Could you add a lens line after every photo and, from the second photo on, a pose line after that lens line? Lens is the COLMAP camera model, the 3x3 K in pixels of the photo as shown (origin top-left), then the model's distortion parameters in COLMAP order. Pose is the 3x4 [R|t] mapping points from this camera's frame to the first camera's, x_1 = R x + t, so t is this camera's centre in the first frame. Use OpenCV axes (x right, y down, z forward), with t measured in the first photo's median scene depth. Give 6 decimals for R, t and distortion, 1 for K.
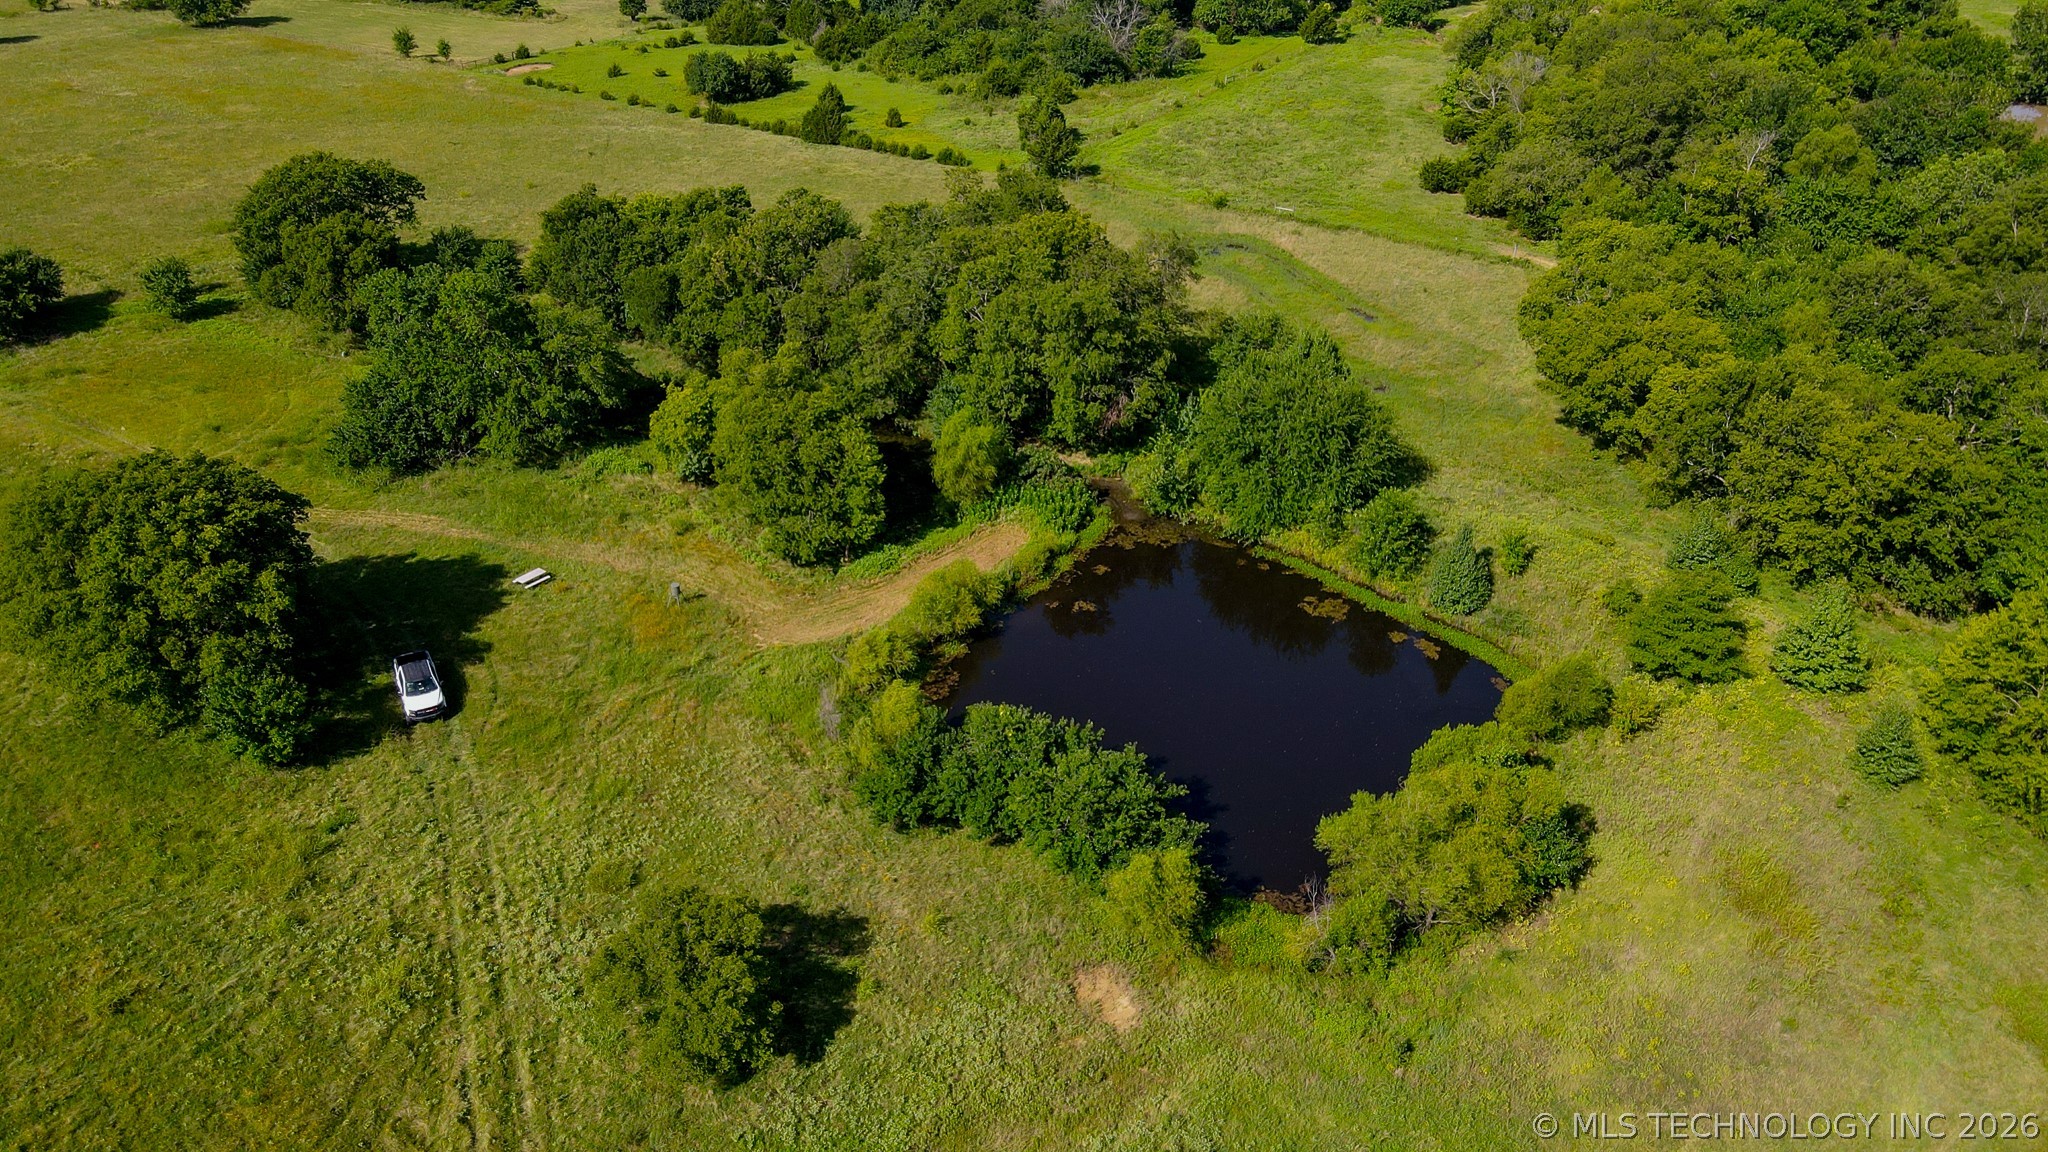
lens RADIAL K [[1487.6, 0, 991.3], [0, 1487.6, 574.8], [0, 0, 1]] dist [0.003862, 0.065452]
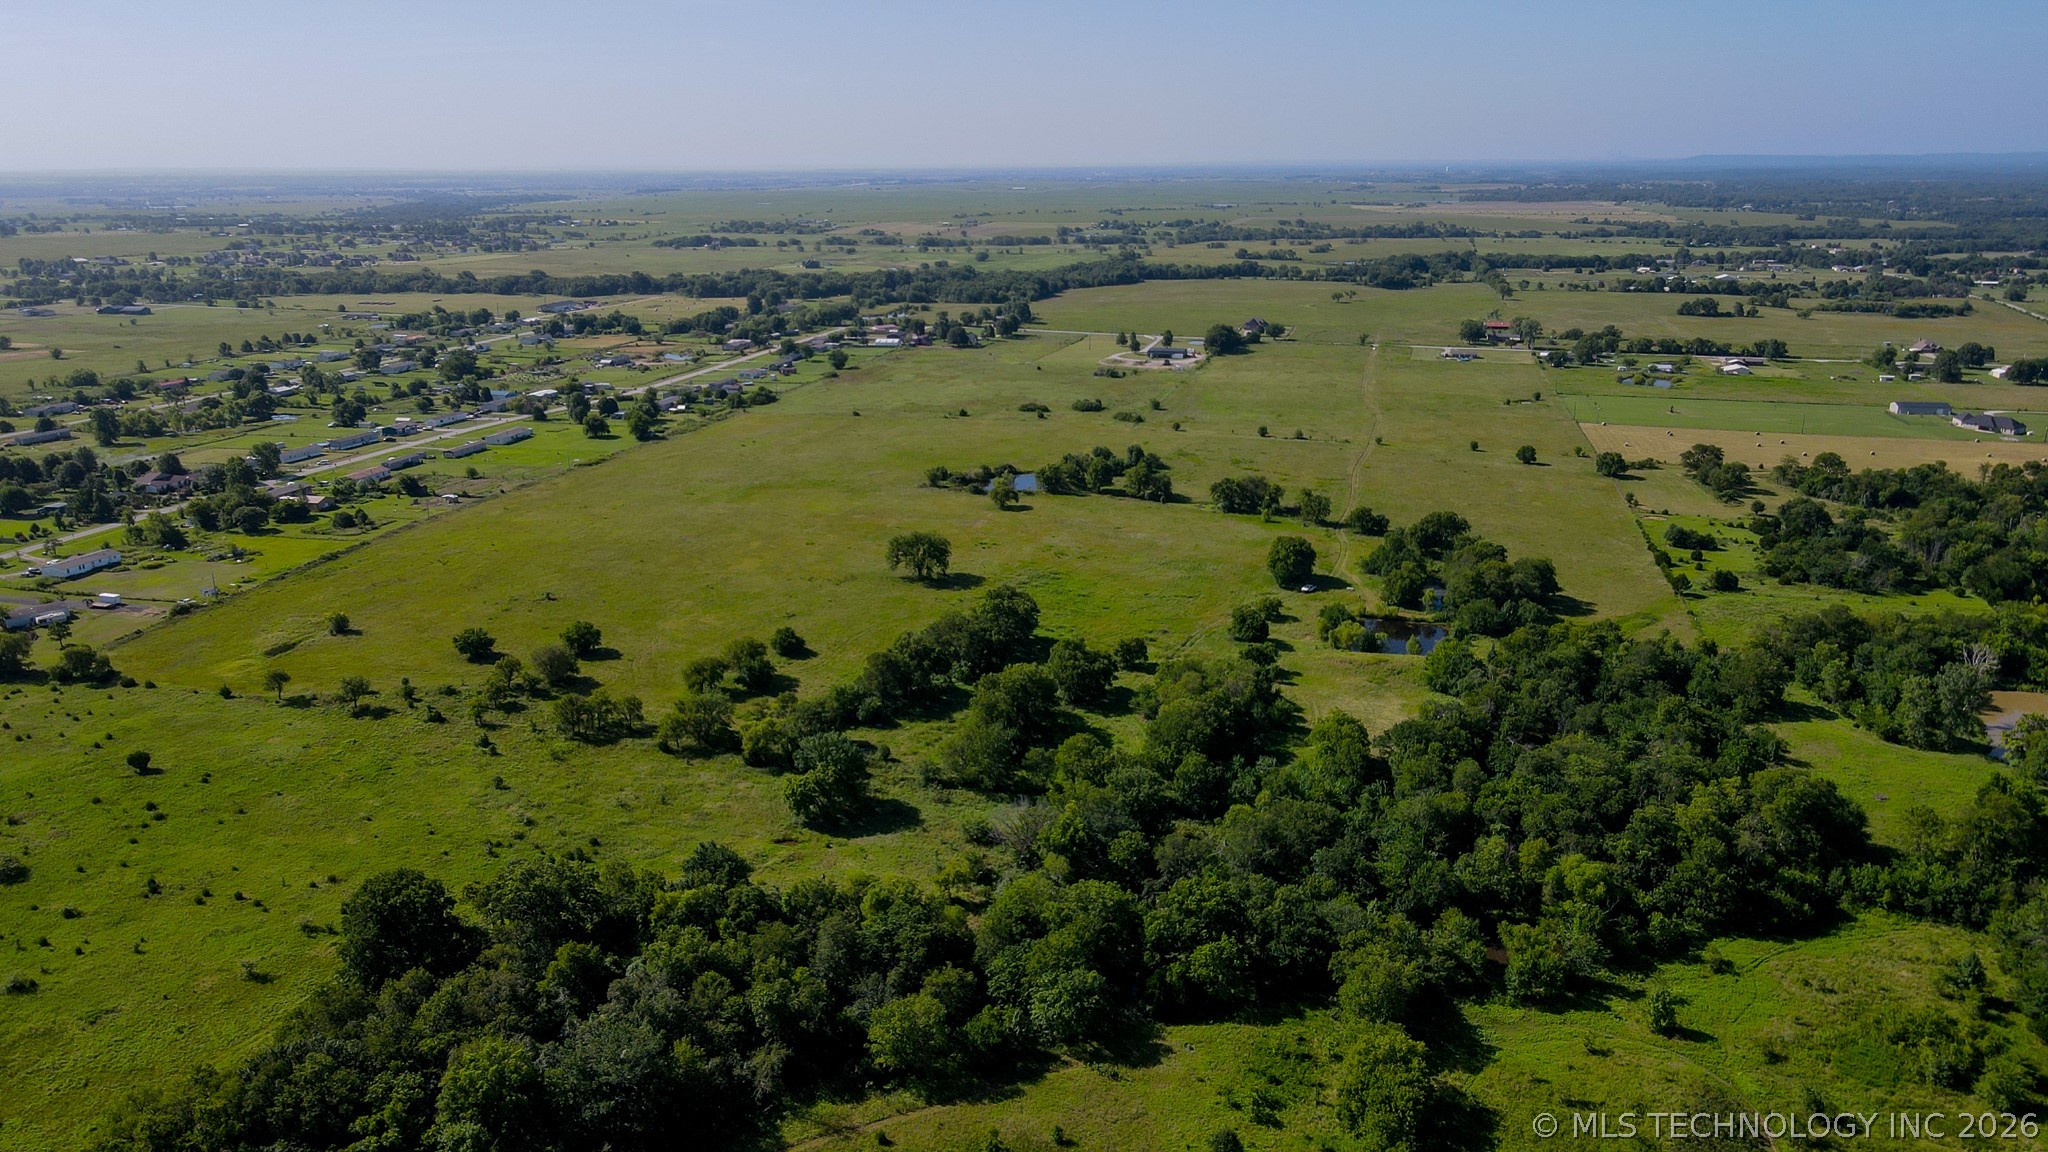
lens RADIAL K [[1586.0, 0, 1027.7], [0, 1586.0, 571.4], [0, 0, 1]] dist [-0.006309, 0.044561]
pose [[0.360382, 0.267428, -0.893648, 2.634687], [-0.481896, 0.873654, 0.067110, 0.075690], [0.798687, 0.406460, 0.443722, -1.439808]]
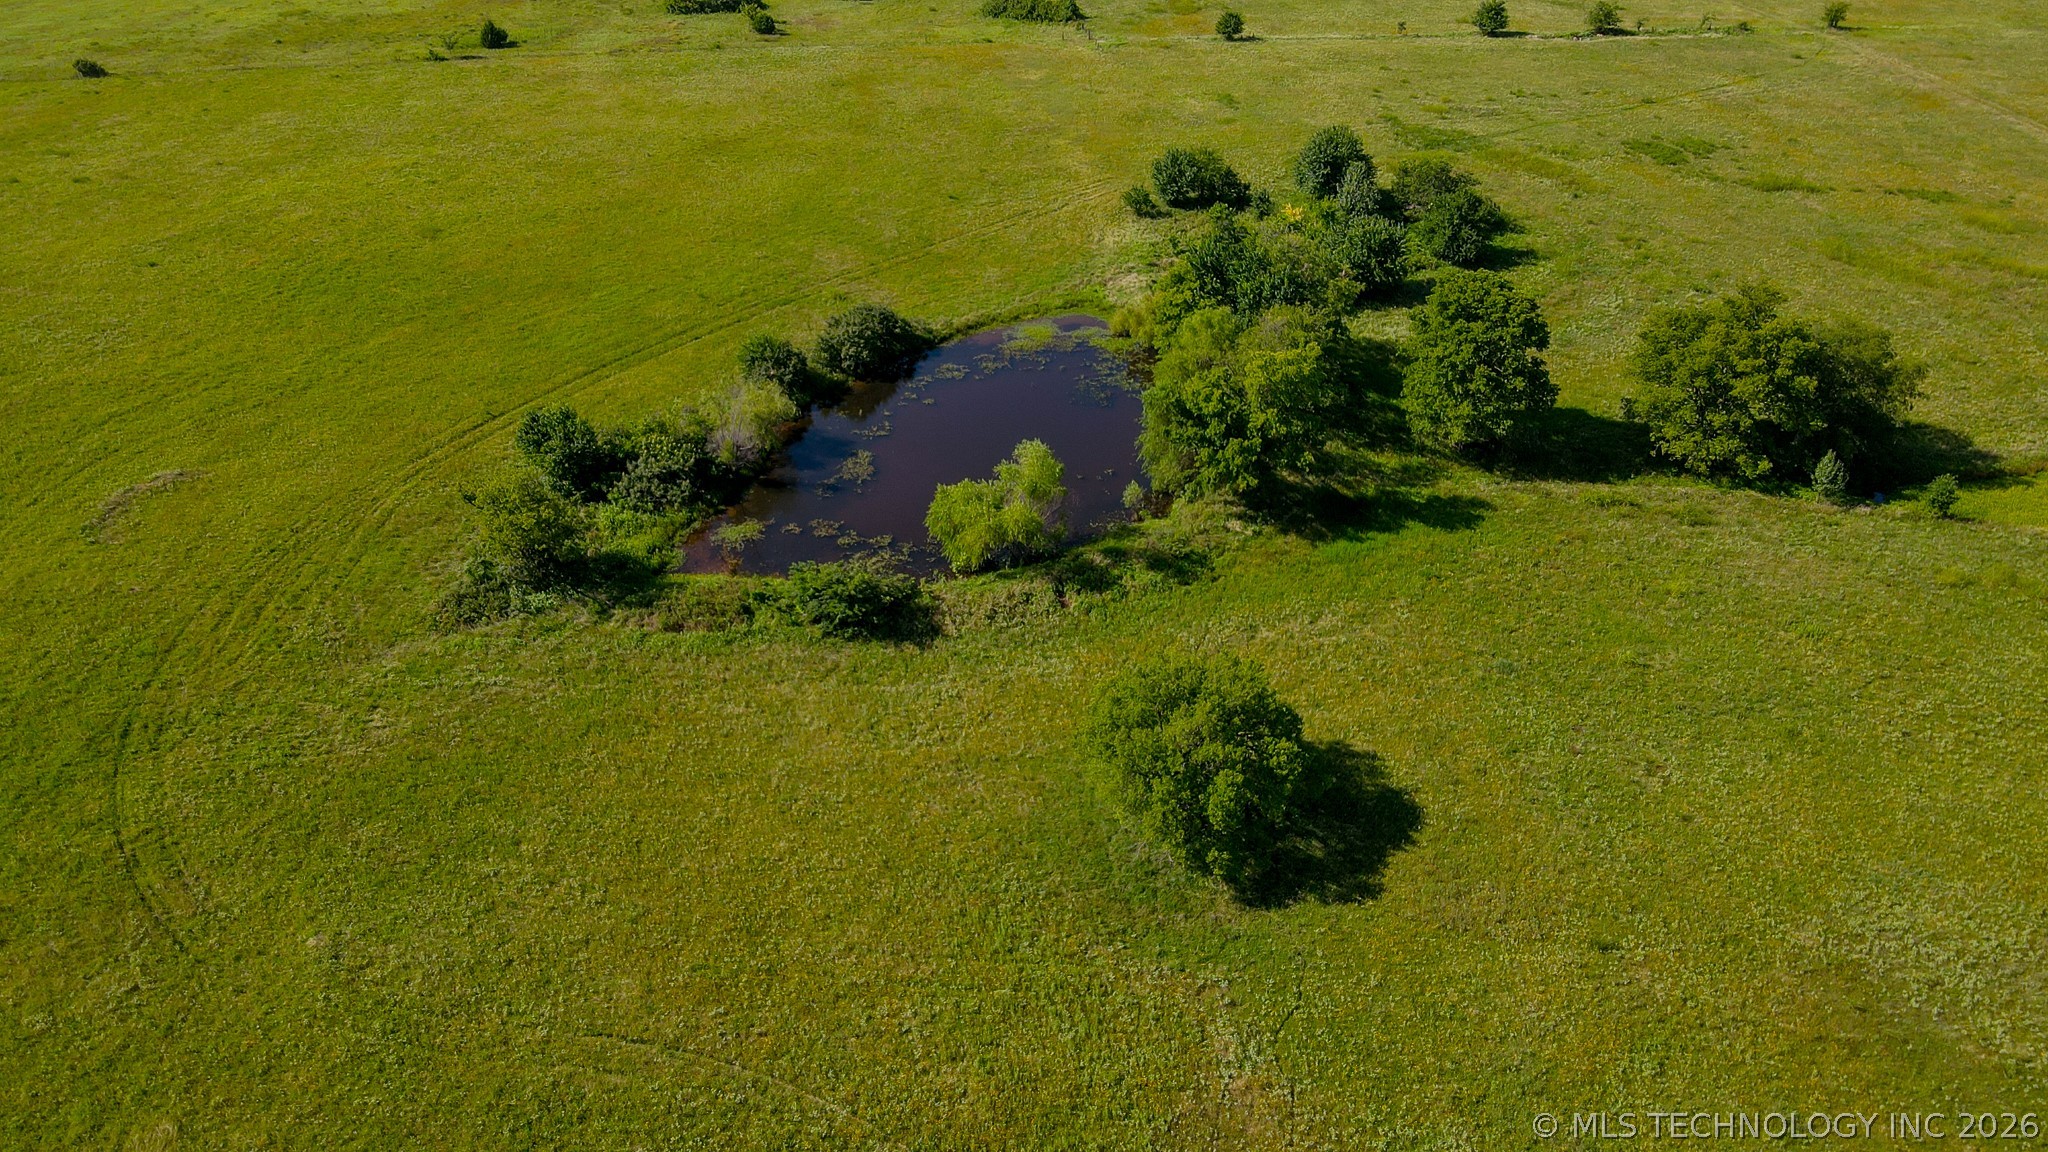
lens RADIAL K [[1494.8, 0, 1024.0], [0, 1494.8, 576.0], [0, 0, 1]] dist [0.011201, 0.006464]
pose [[0.657371, 0.400896, -0.638080, -0.864772], [-0.382581, 0.907054, 0.175740, 0.095575], [0.649227, 0.128591, 0.749646, -0.158386]]
